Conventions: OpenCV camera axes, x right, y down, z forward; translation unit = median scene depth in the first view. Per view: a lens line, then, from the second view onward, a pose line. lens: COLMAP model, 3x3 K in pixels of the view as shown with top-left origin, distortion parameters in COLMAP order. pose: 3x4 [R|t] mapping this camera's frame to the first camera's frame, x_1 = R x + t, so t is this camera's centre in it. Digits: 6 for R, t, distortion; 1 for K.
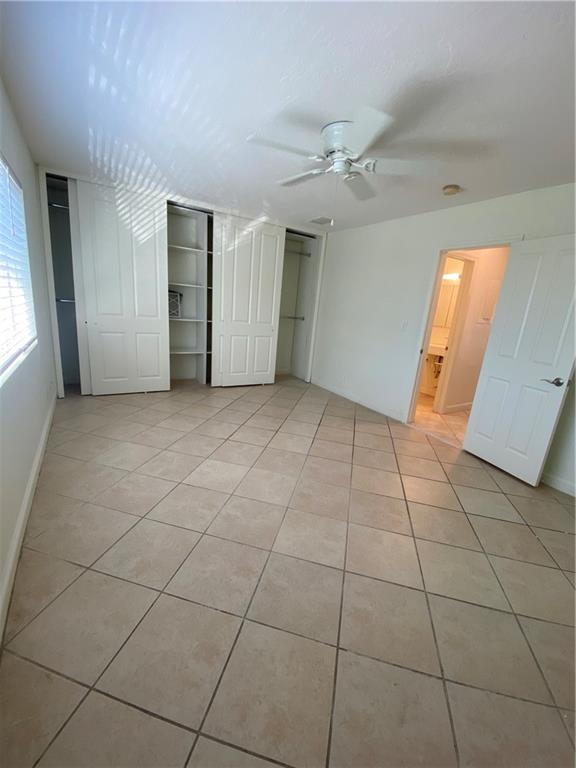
lens RADIAL K [[306.5, 0, 288.0], [0, 306.5, 384.0], [0, 0, 1]] dist [-0.000234, -0.000274]
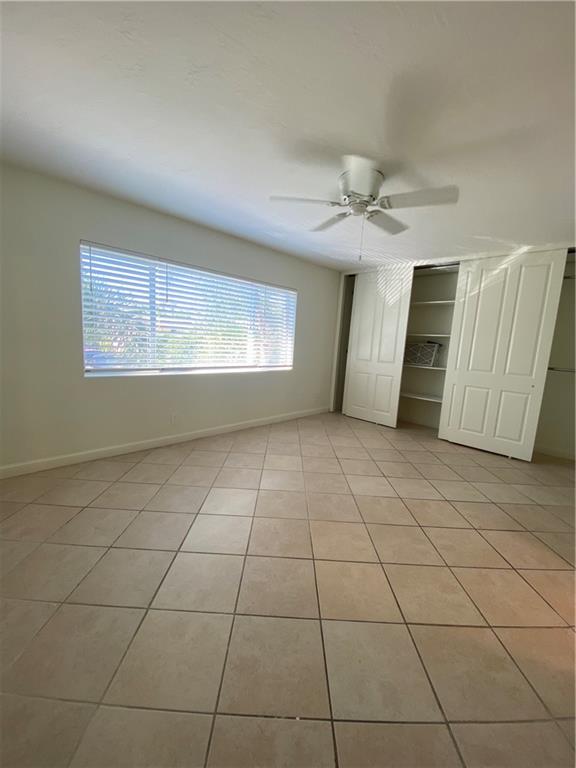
lens RADIAL K [[302.8, 0, 288.0], [0, 302.8, 384.0], [0, 0, 1]] dist [-0.029876, -0.000475]
pose [[0.241569, 0.073841, -0.967570, 0.559992], [-0.271697, 0.962367, 0.005611, -0.032819], [0.931572, 0.261530, 0.252540, 0.324429]]
